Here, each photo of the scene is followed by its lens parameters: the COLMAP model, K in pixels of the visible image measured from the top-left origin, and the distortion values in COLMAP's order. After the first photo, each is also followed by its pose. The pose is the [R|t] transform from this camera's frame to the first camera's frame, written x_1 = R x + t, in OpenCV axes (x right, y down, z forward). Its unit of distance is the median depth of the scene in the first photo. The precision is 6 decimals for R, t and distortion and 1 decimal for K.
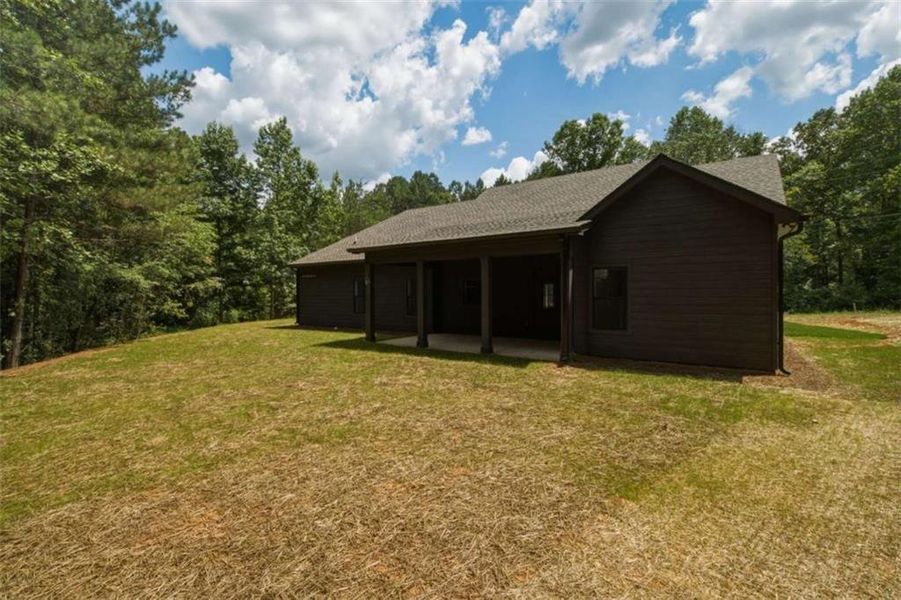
lens RADIAL K [[415.2, 0, 448.8], [0, 415.2, 297.2], [0, 0, 1]] dist [0.000548, 0.001106]
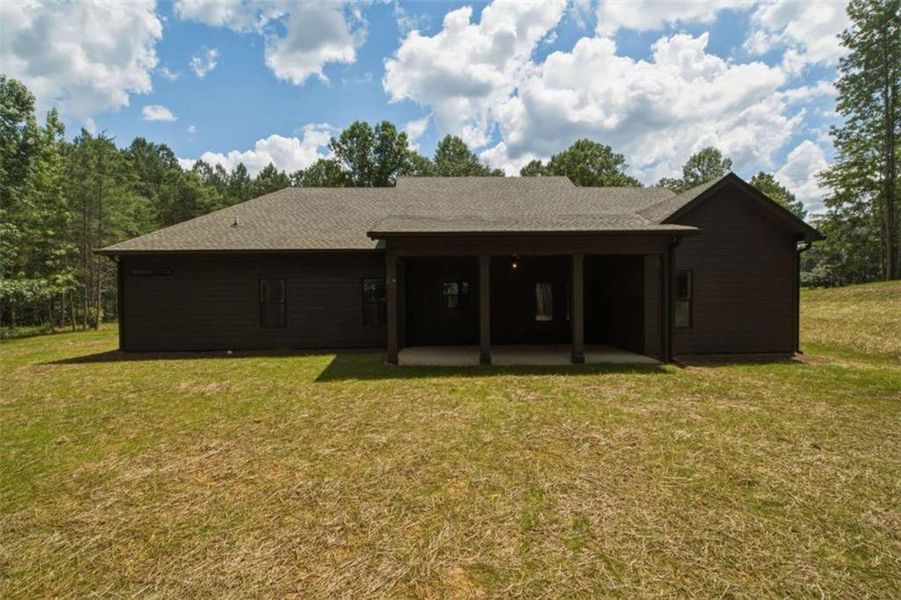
lens RADIAL K [[415.2, 0, 448.8], [0, 415.2, 297.2], [0, 0, 1]] dist [0.000548, 0.001106]
pose [[0.790893, -0.008795, 0.611891, -0.164084], [0.017002, 0.999827, -0.007606, -0.000662], [-0.611718, 0.016419, 0.790906, 0.115654]]
